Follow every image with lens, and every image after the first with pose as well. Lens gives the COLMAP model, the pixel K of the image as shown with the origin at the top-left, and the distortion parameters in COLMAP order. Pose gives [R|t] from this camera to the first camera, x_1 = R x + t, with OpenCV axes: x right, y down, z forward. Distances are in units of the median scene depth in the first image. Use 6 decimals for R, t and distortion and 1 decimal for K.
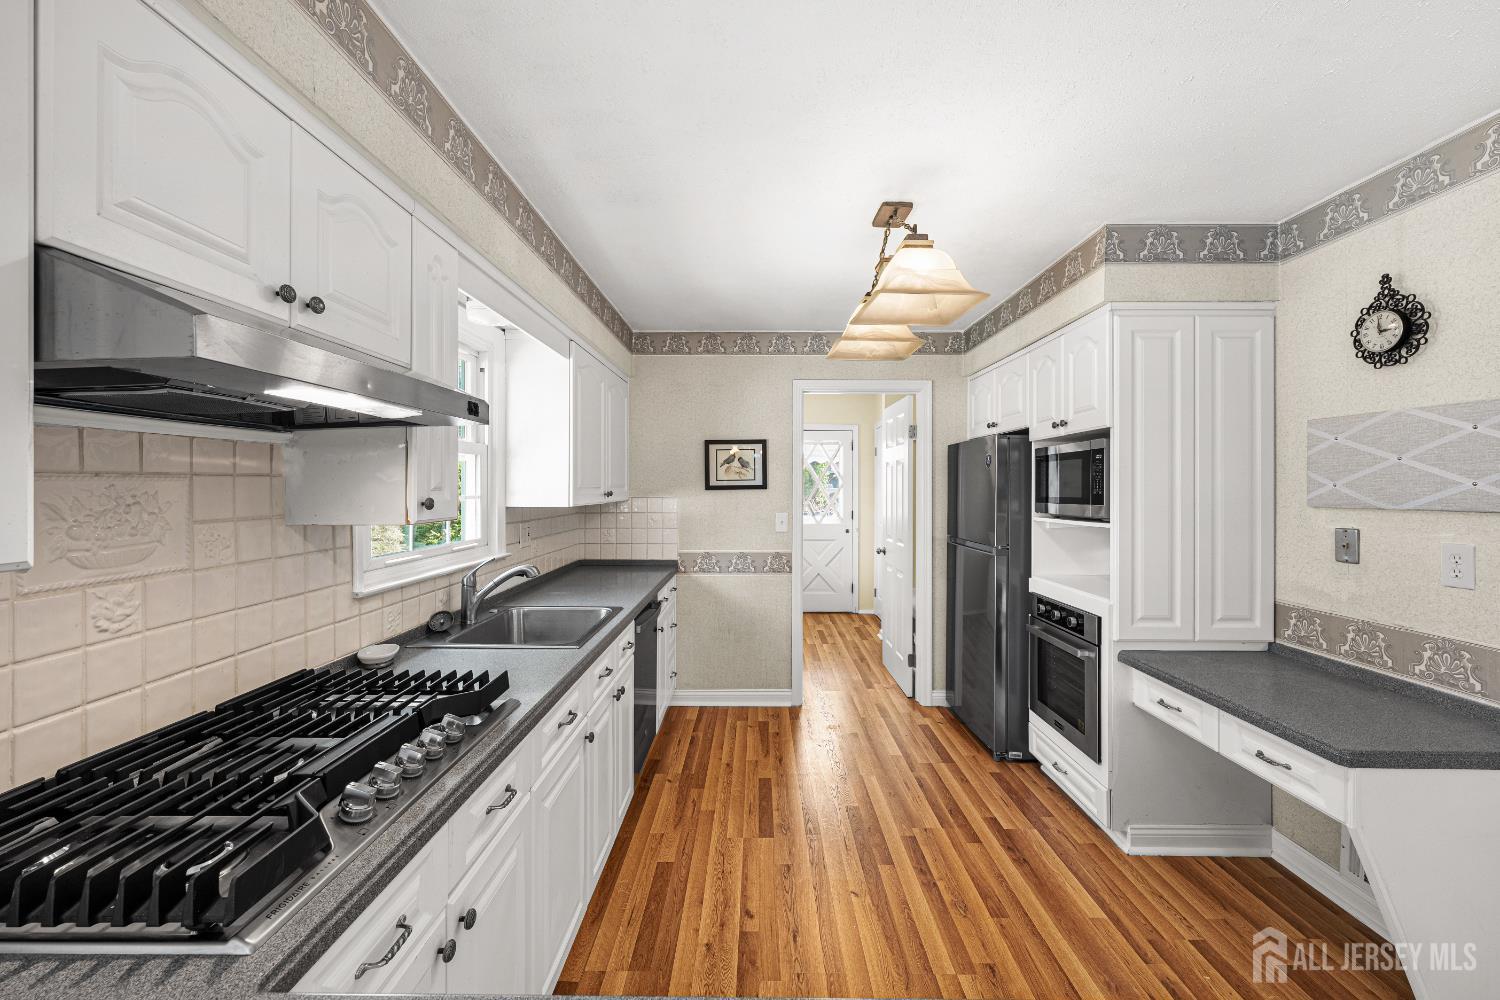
lens RADIAL K [[598.3, 0, 751.1], [0, 598.3, 488.9], [0, 0, 1]] dist [-0.001647, -0.000353]
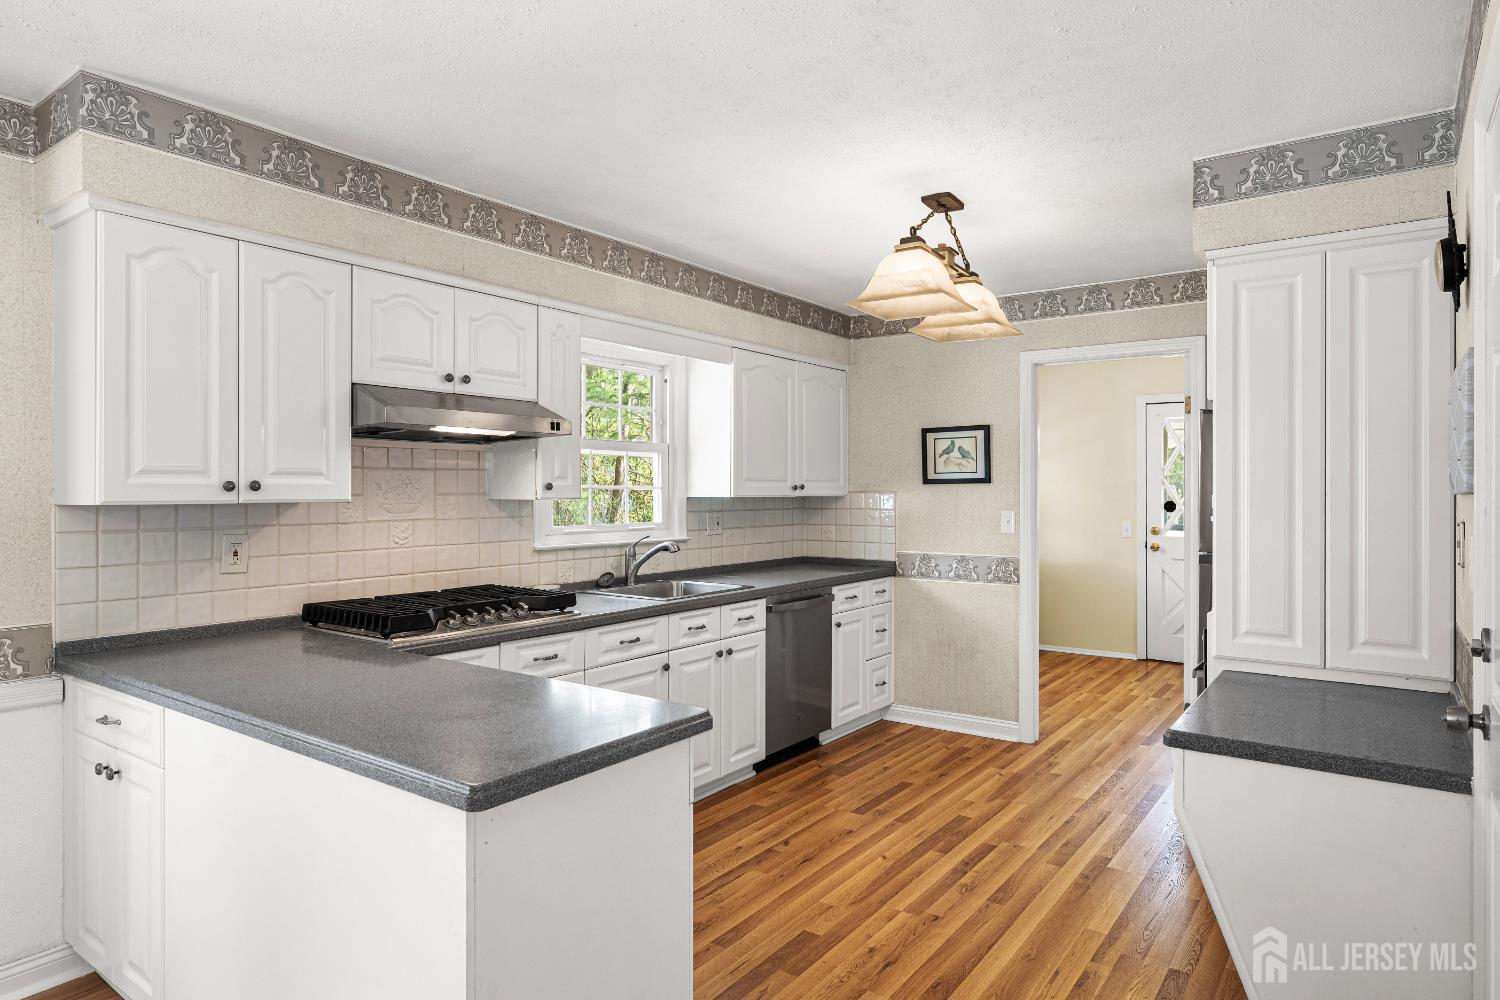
lens RADIAL K [[890.3, 0, 748.3], [0, 890.3, 496.8], [0, 0, 1]] dist [0.004723, 0.000773]
pose [[0.813337, 0.003230, -0.581783, 0.685498], [-0.001710, 0.999994, 0.003162, 0.023957], [0.581790, -0.001577, 0.813338, -0.327573]]
